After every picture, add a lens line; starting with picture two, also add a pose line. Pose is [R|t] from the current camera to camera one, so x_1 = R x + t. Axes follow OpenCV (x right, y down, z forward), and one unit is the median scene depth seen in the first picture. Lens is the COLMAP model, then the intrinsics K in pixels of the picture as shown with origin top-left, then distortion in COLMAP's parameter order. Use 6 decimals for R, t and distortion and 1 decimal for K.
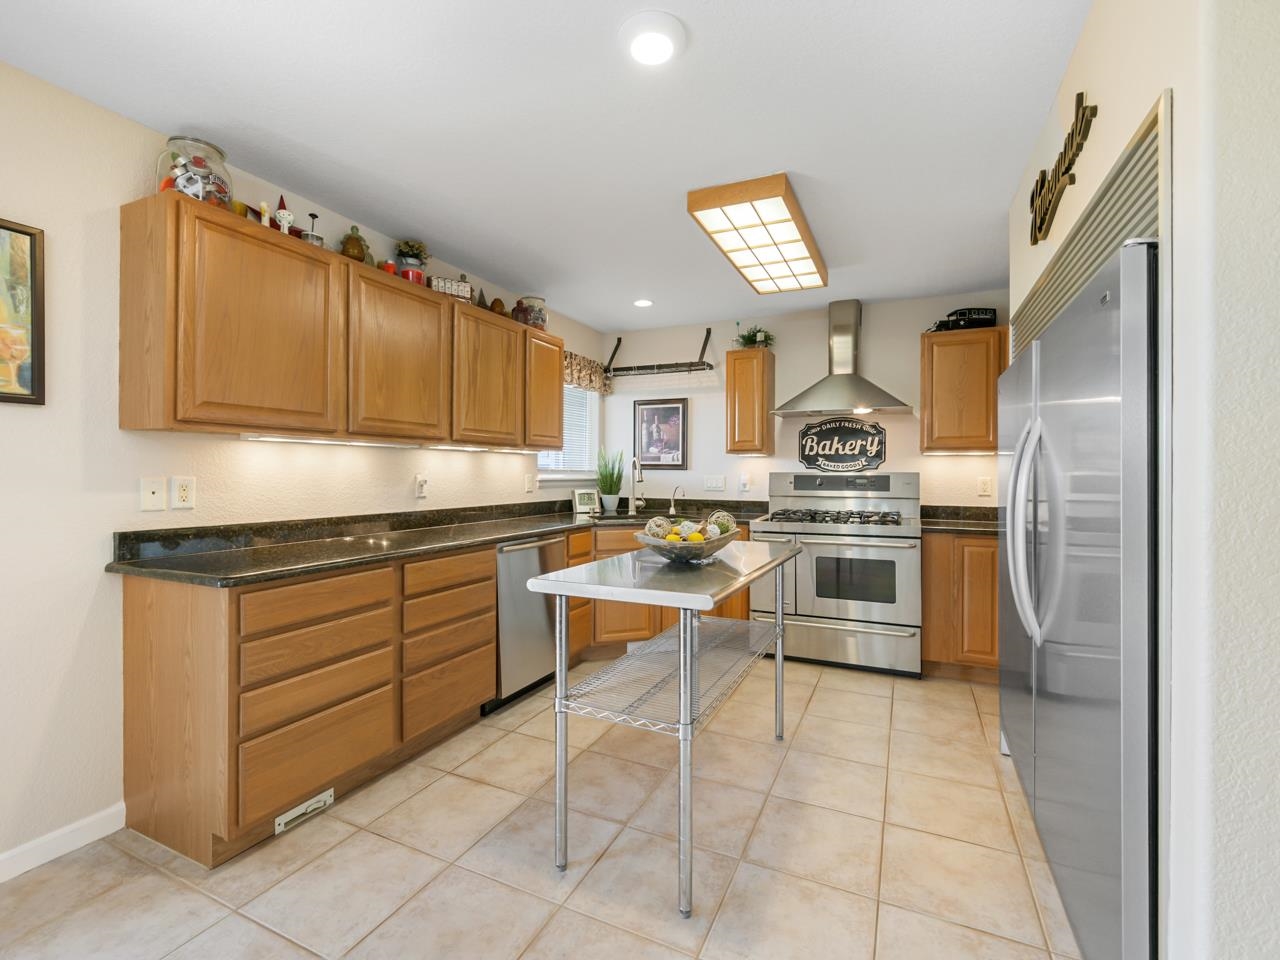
lens RADIAL K [[567.2, 0, 642.8], [0, 567.2, 474.5], [0, 0, 1]] dist [0.000669, -0.000004]
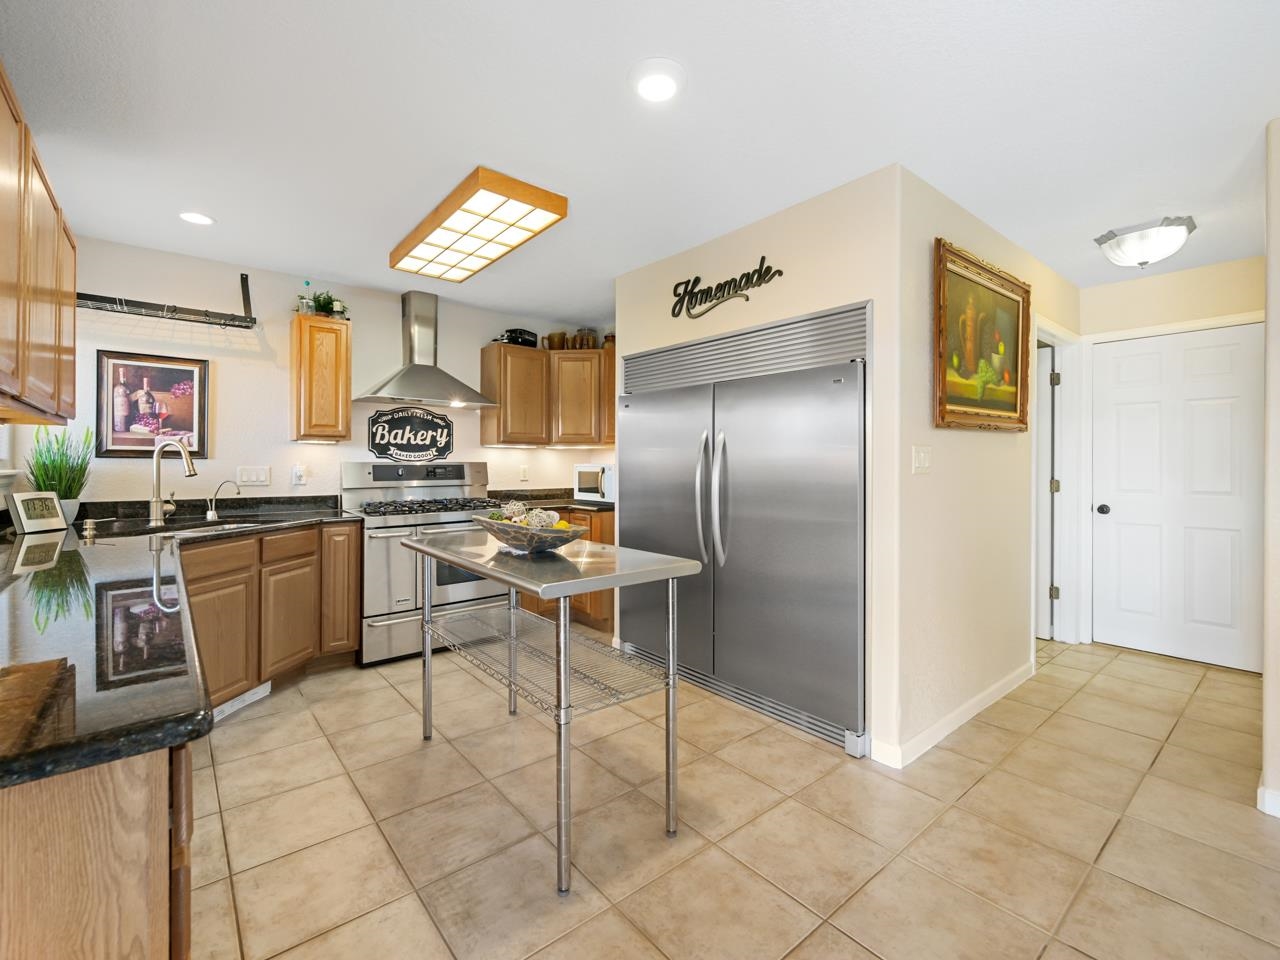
lens RADIAL K [[571.5, 0, 640.2], [0, 571.5, 463.9], [0, 0, 1]] dist [0.001137, 0.000157]
pose [[0.429284, -0.003658, 0.903162, -0.387160], [0.003367, 0.999991, 0.002449, -0.001625], [-0.903163, 0.001990, 0.429293, 0.203807]]
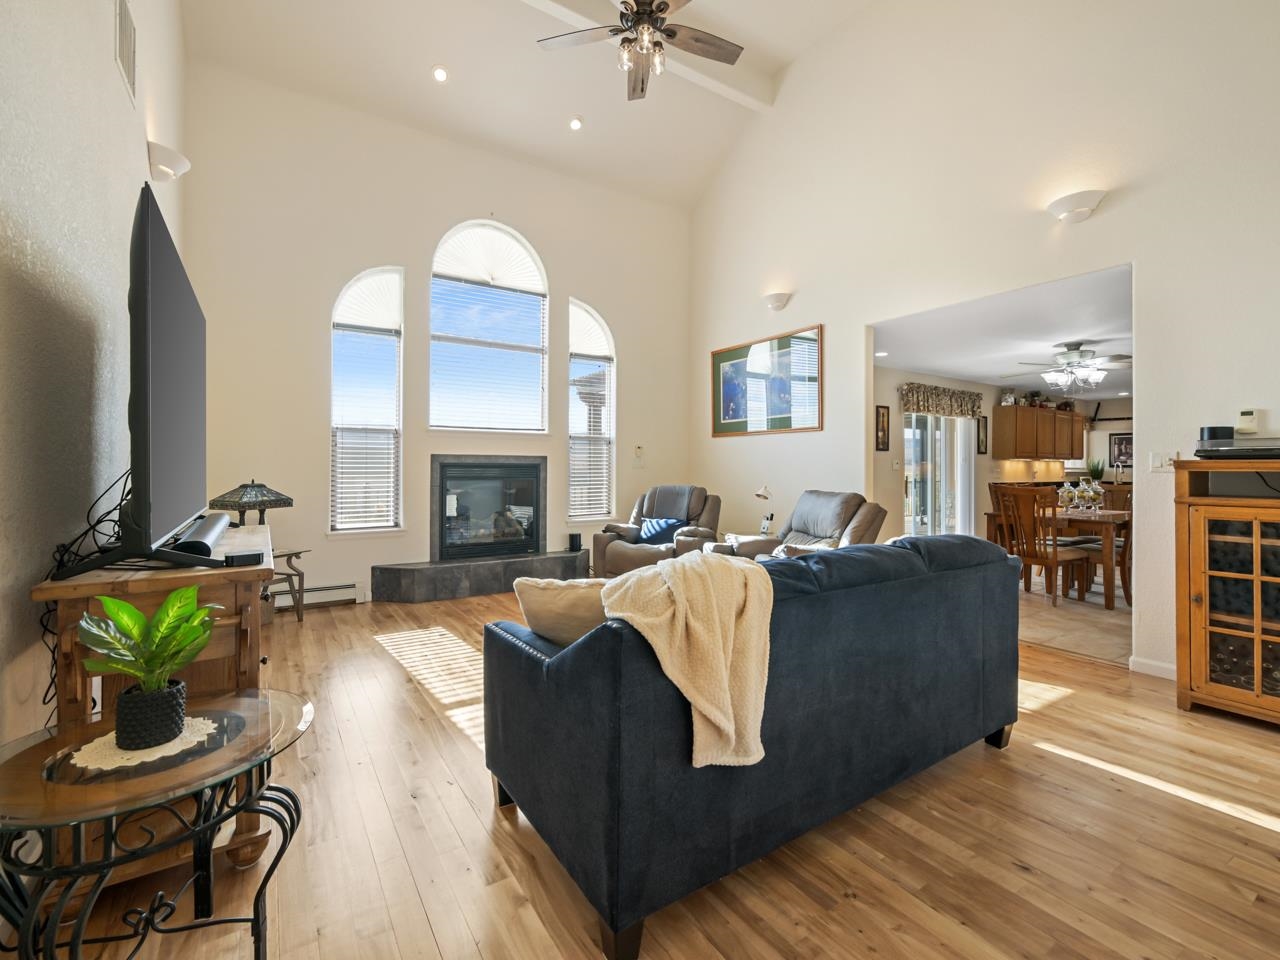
lens RADIAL K [[567.2, 0, 642.8], [0, 567.2, 474.5], [0, 0, 1]] dist [0.000669, -0.000004]
pose [[0.851907, 0.000263, -0.523693, -0.433364], [0.001892, 0.999992, 0.003579, 0.006501], [0.523689, -0.004040, 0.851900, -1.853019]]
